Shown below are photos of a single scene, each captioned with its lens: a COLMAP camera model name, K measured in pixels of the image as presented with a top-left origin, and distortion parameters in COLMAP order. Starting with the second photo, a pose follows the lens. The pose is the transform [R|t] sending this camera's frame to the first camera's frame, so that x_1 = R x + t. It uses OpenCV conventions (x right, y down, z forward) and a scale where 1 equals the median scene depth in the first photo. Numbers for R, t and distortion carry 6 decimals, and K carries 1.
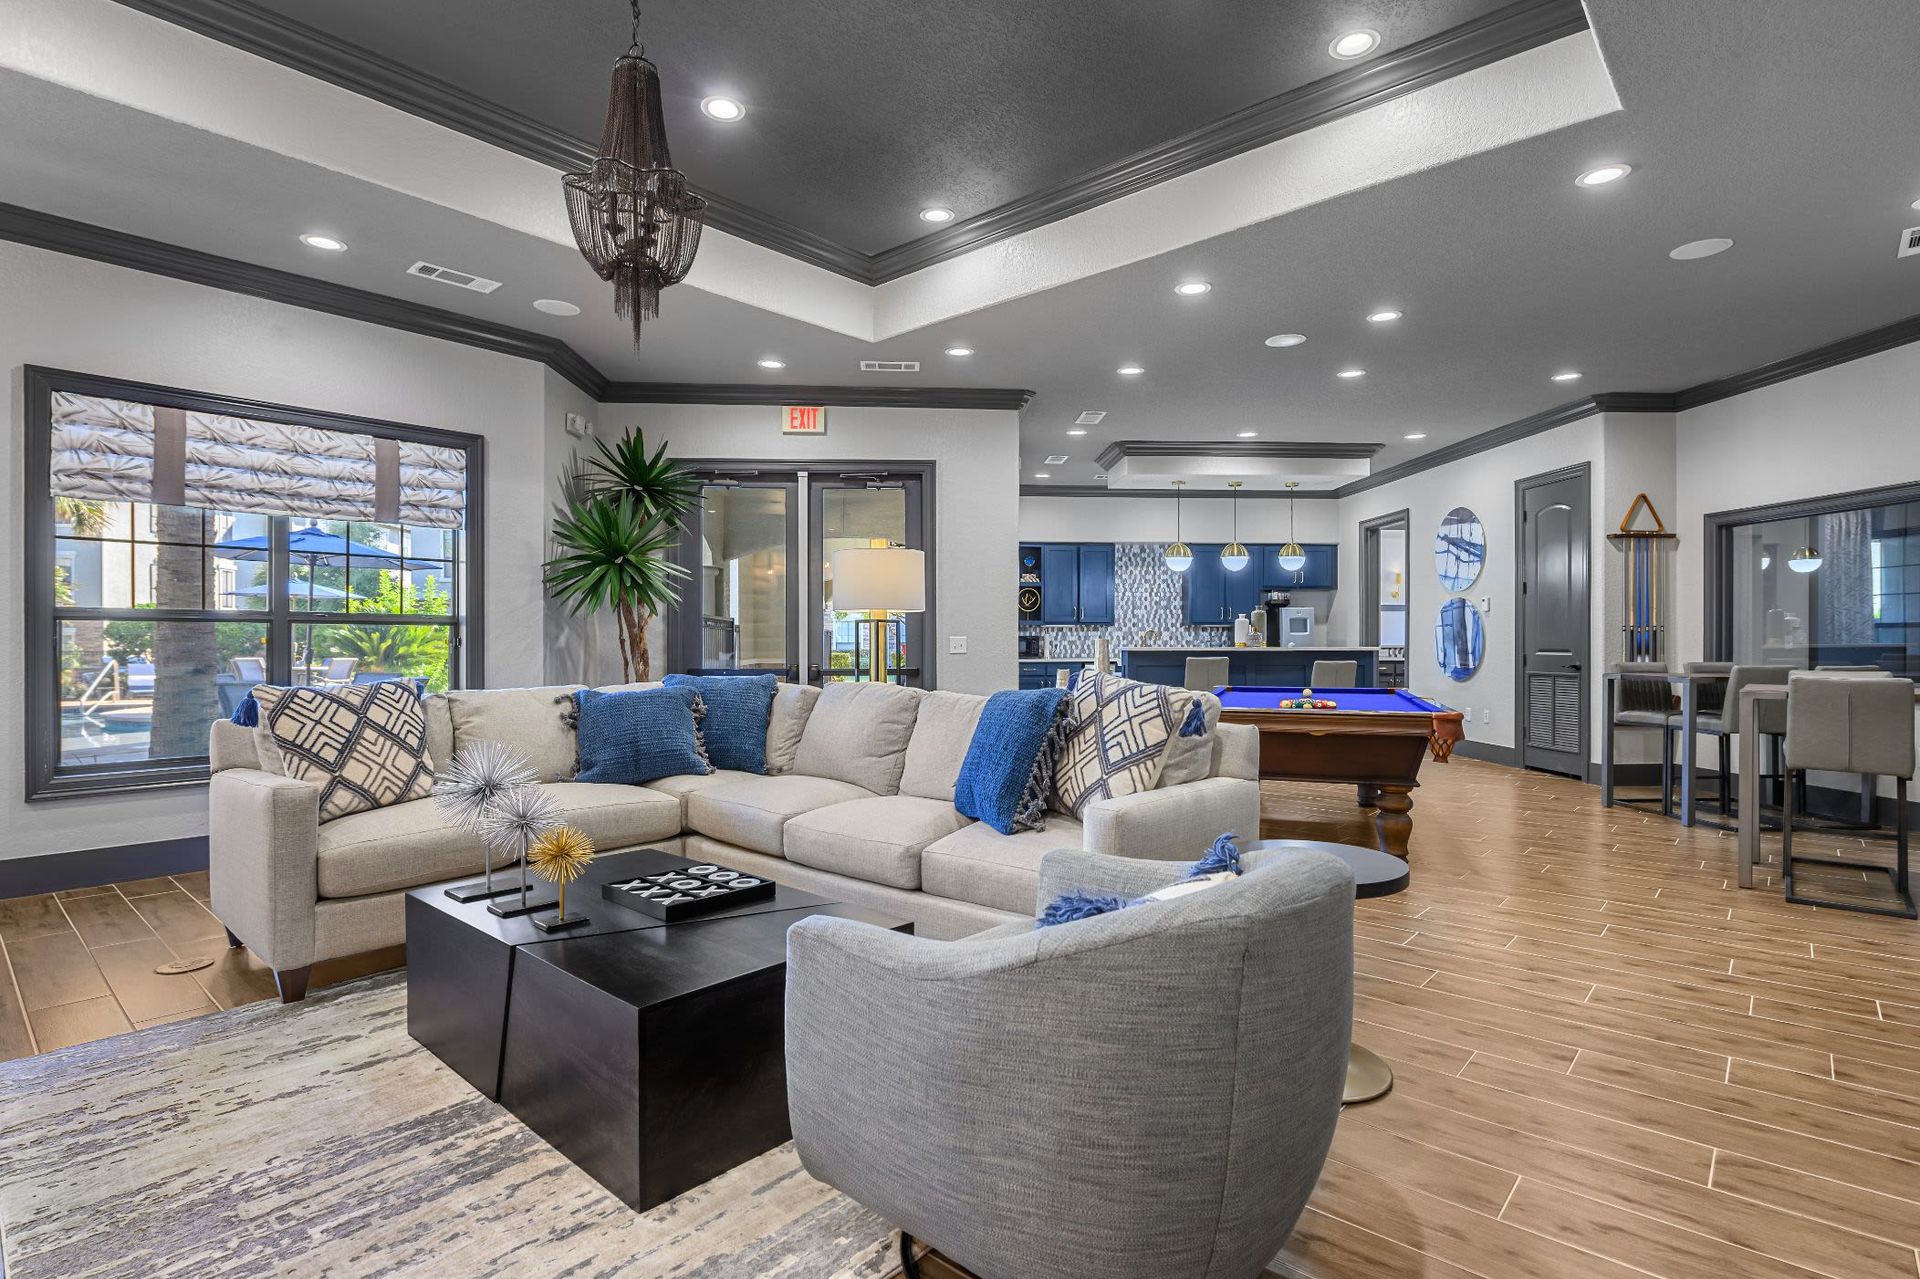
lens RADIAL K [[953.8, 0, 960.4], [0, 953.8, 639.2], [0, 0, 1]] dist [-0.018039, 0.000309]
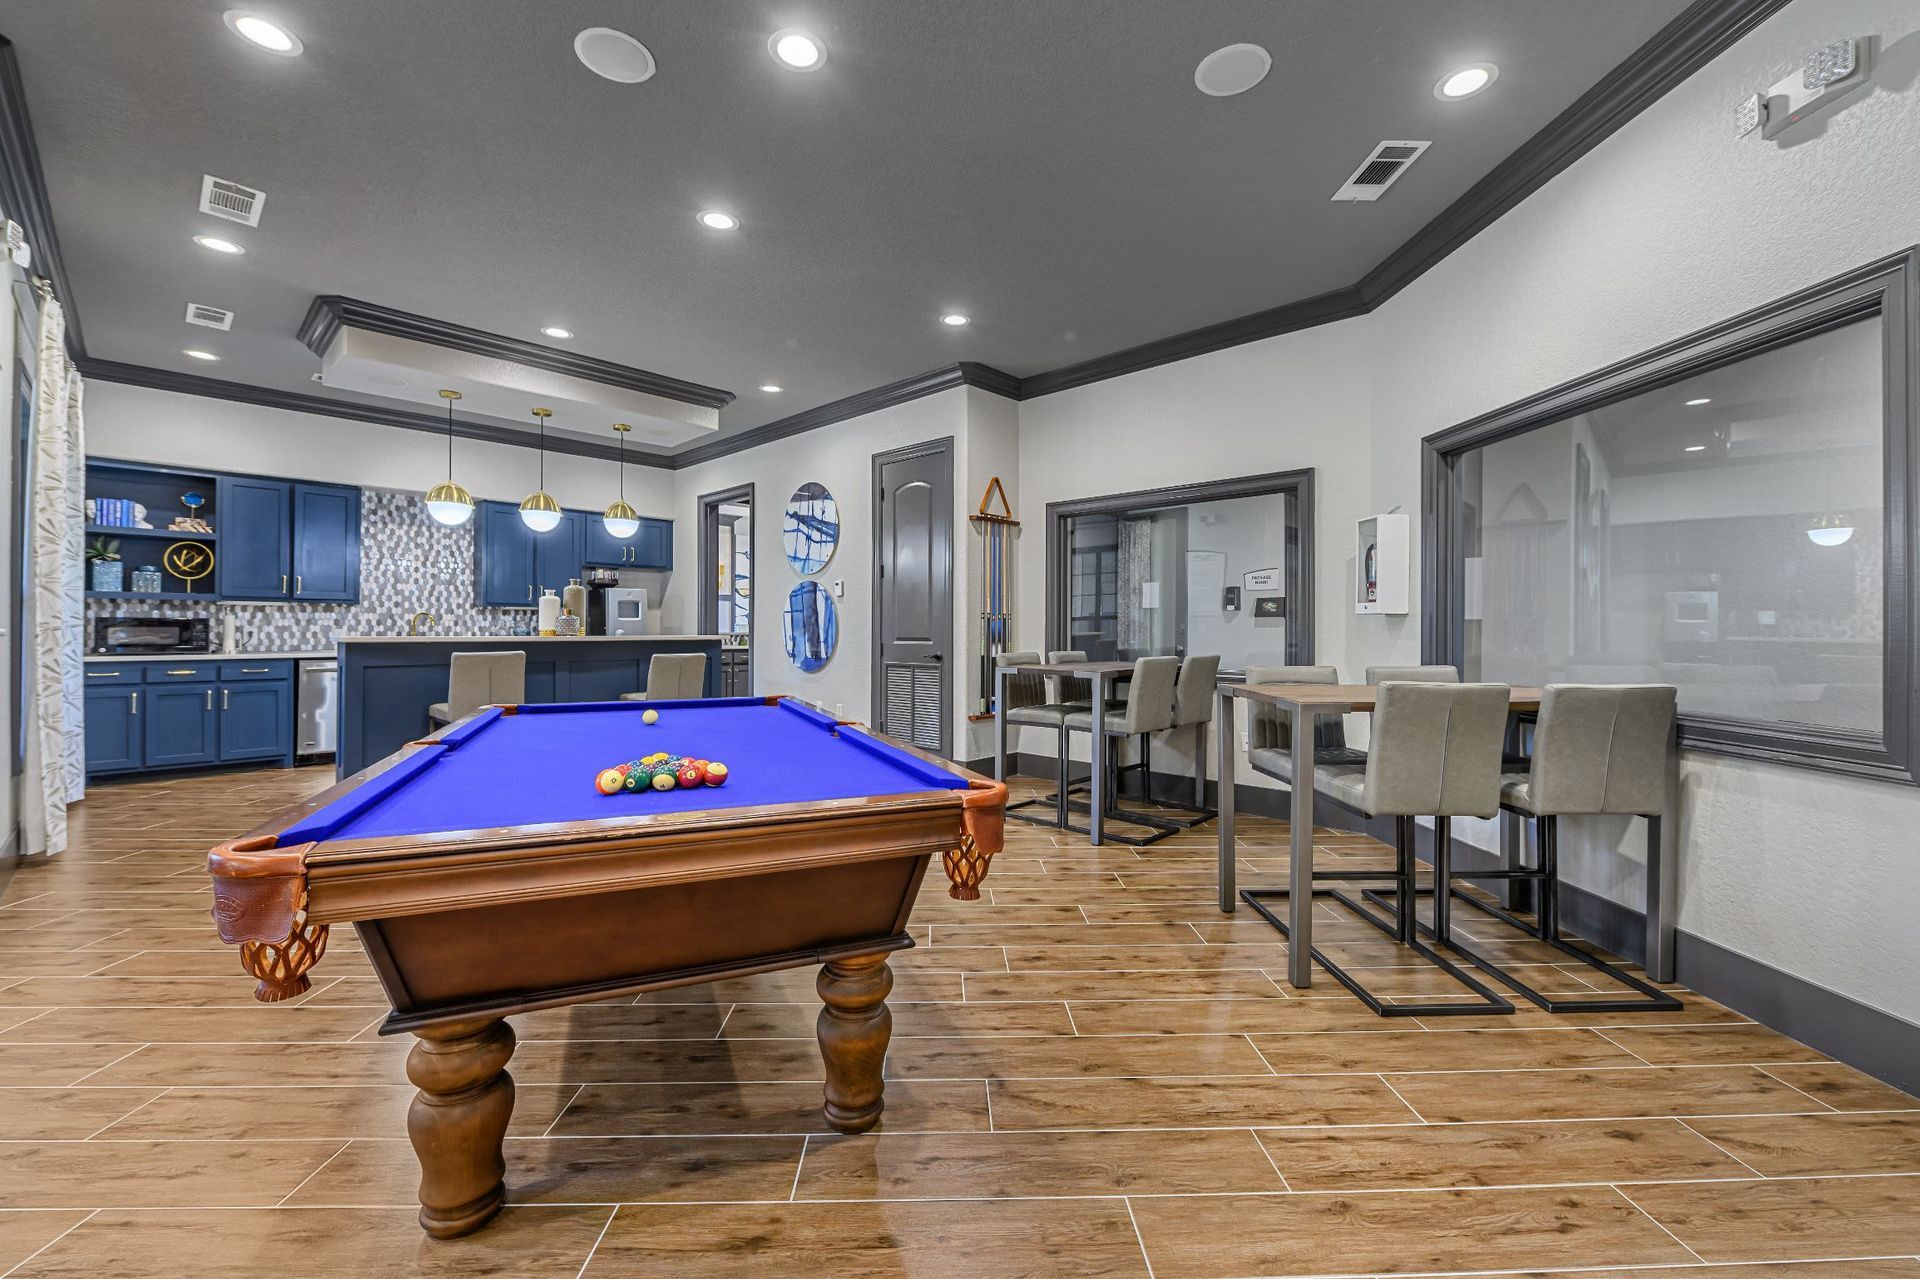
lens RADIAL K [[776.2, 0, 957.9], [0, 776.2, 628.1], [0, 0, 1]] dist [-0.002839, -0.000083]
pose [[0.734488, 0.003607, 0.678612, 0.119851], [-0.004932, 0.999988, 0.000023, 0.000898], [-0.678603, -0.003364, 0.734497, 0.345437]]
